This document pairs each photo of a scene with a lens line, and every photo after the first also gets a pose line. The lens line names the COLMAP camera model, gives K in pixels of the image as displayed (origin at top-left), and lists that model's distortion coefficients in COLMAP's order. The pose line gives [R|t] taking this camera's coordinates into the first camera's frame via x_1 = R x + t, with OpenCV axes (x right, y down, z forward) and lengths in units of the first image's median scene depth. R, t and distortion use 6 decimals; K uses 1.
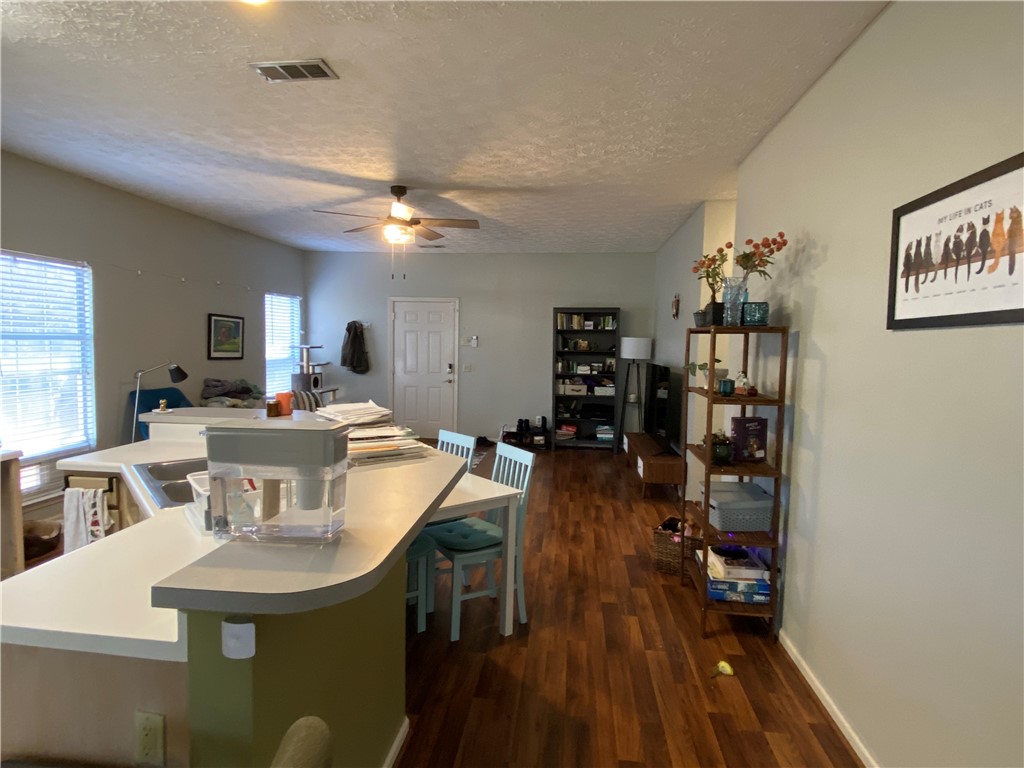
lens RADIAL K [[563.1, 0, 510.9], [0, 563.1, 390.8], [0, 0, 1]] dist [0.003753, -0.001682]
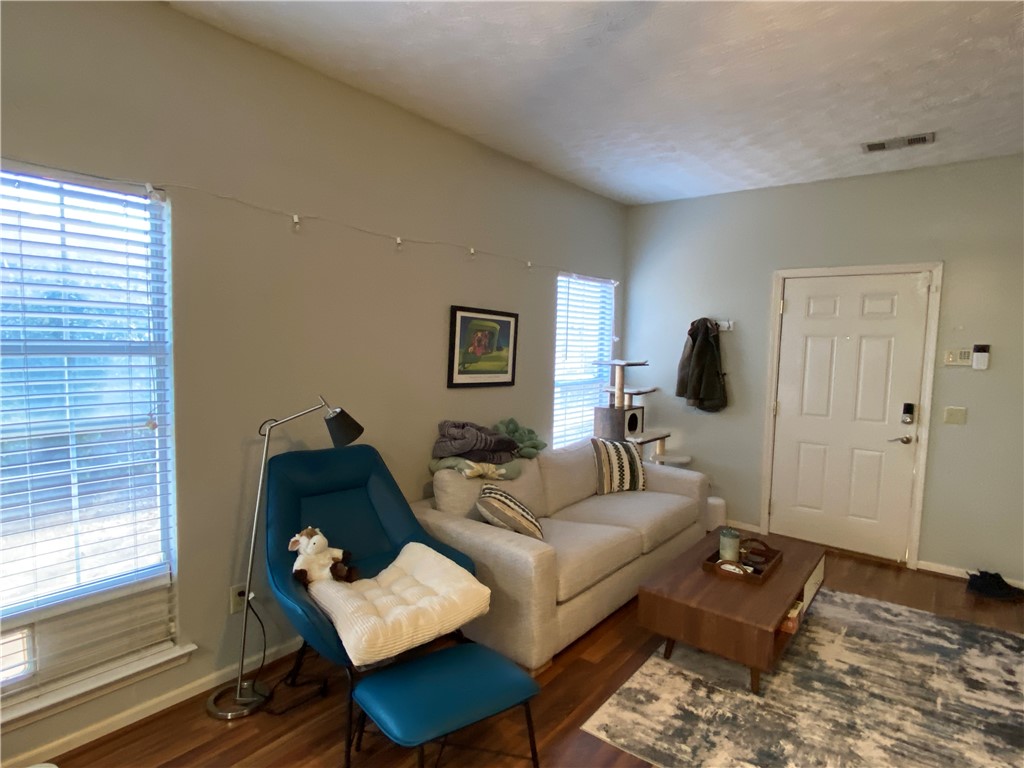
lens RADIAL K [[553.0, 0, 508.2], [0, 553.0, 387.3], [0, 0, 1]] dist [-0.009122, -0.014070]
pose [[0.845165, 0.039393, -0.533053, -0.156314], [-0.049685, 0.998753, -0.004968, -0.045397], [0.532192, 0.030683, 0.846067, 0.458830]]
